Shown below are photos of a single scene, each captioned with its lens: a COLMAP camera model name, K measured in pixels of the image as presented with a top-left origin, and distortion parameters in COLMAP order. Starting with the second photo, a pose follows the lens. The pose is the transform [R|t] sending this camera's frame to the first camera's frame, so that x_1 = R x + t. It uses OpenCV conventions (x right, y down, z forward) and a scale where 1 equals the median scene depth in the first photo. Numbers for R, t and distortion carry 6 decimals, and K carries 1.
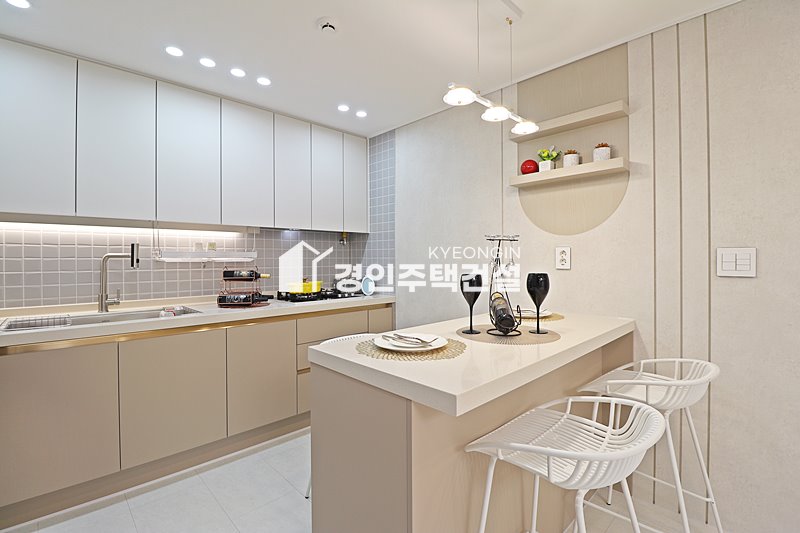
lens RADIAL K [[373.6, 0, 399.4], [0, 373.6, 259.2], [0, 0, 1]] dist [-0.002476, -0.000117]
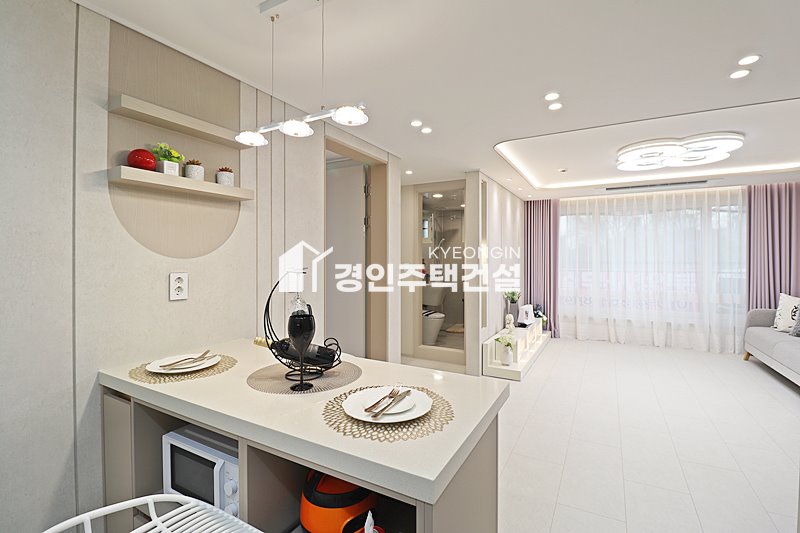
lens RADIAL K [[366.5, 0, 404.6], [0, 366.5, 258.4], [0, 0, 1]] dist [-0.001119, -0.013696]
pose [[-0.311738, 0.002739, 0.950164, -0.444331], [0.000389, 0.999996, -0.002755, -0.058147], [-0.950168, -0.000489, -0.311737, 0.733748]]
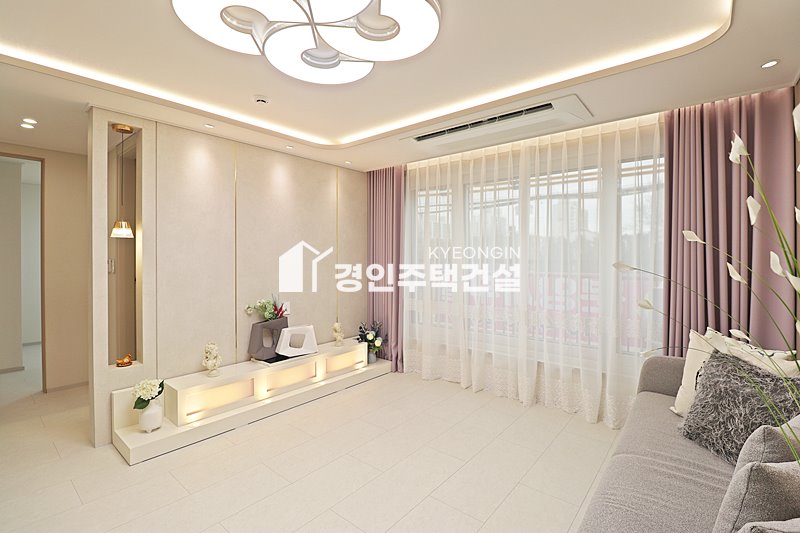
lens RADIAL K [[366.5, 0, 404.6], [0, 366.5, 258.4], [0, 0, 1]] dist [-0.001119, -0.013696]
pose [[-0.133751, -0.002645, 0.991011, -0.027001], [-0.002998, 0.999993, 0.002264, -0.048826], [-0.991010, -0.002668, -0.133758, -0.989649]]
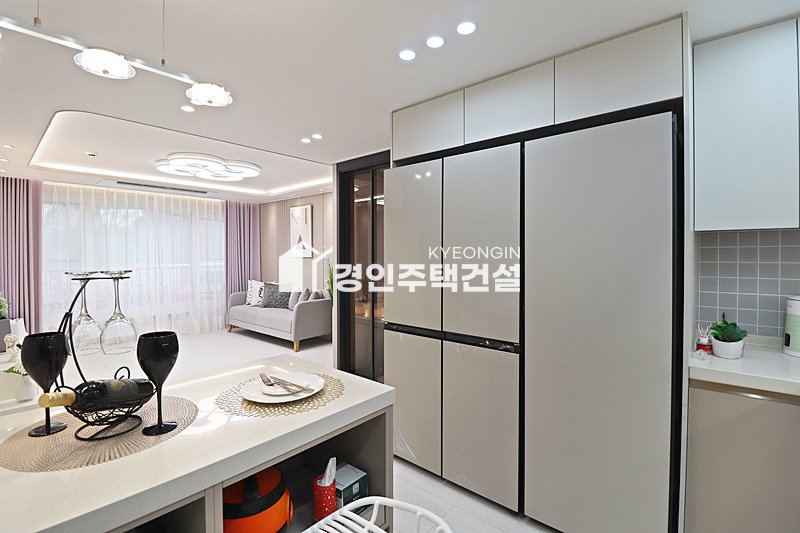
lens RADIAL K [[369.9, 0, 403.0], [0, 369.9, 258.9], [0, 0, 1]] dist [-0.000606, -0.013139]
pose [[-0.994245, 0.007296, -0.106884, -0.091651], [0.006072, 0.999912, 0.011771, -0.062118], [0.106960, 0.011054, -0.994202, 1.165130]]
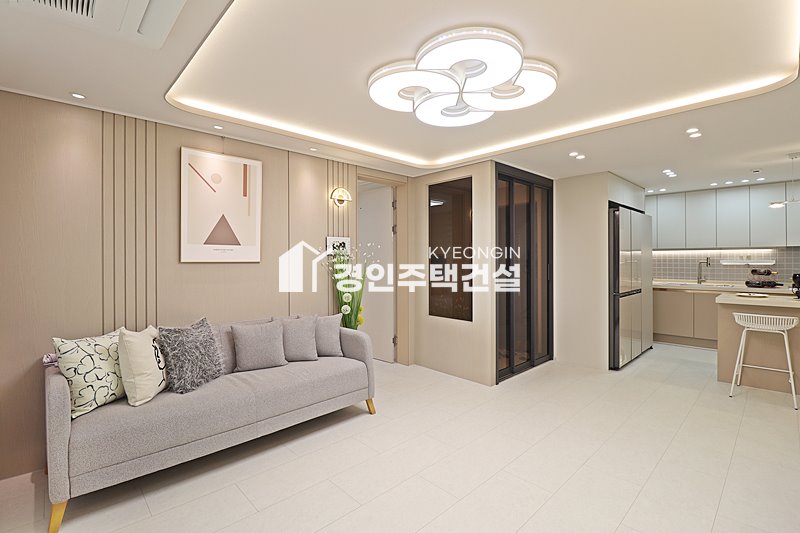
lens RADIAL K [[369.9, 0, 403.0], [0, 369.9, 258.9], [0, 0, 1]] dist [-0.000606, -0.013139]
pose [[0.011989, 0.003162, -0.999923, 1.738931], [0.008041, 0.999962, 0.003259, -0.054919], [0.999896, -0.008080, 0.011963, -1.080239]]
